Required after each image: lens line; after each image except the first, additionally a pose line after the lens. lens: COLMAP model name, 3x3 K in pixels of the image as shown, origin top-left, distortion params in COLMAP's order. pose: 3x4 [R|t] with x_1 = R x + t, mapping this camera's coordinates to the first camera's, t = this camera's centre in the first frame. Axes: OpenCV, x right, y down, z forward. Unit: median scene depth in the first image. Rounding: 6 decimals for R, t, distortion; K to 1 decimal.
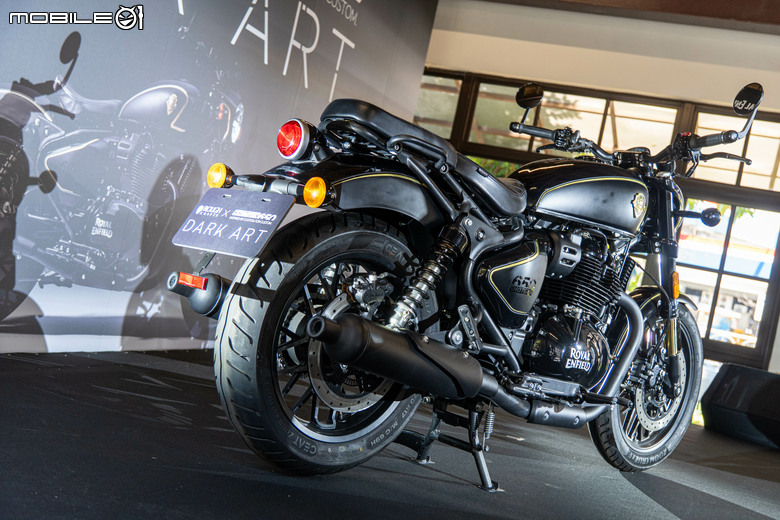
lens RADIAL K [[919.3, 0, 388.8], [0, 919.3, 259.1], [0, 0, 1]] dist [0.011889, 0.000000]
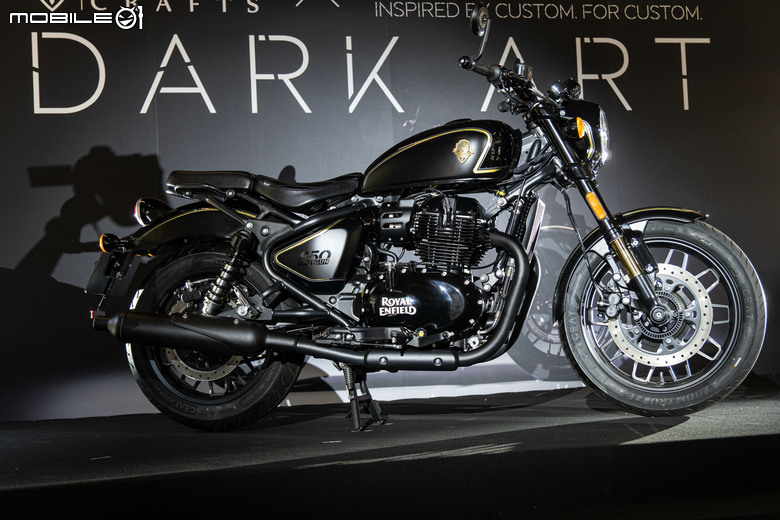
lens RADIAL K [[1175.9, 0, 417.0], [0, 1175.9, 248.0], [0, 0, 1]] dist [0.056642, 0.000000]
pose [[0.539584, -0.283688, -0.792698, 1.043387], [0.171439, 0.958818, -0.226441, 0.280012], [0.824293, -0.013716, 0.565998, 0.153418]]
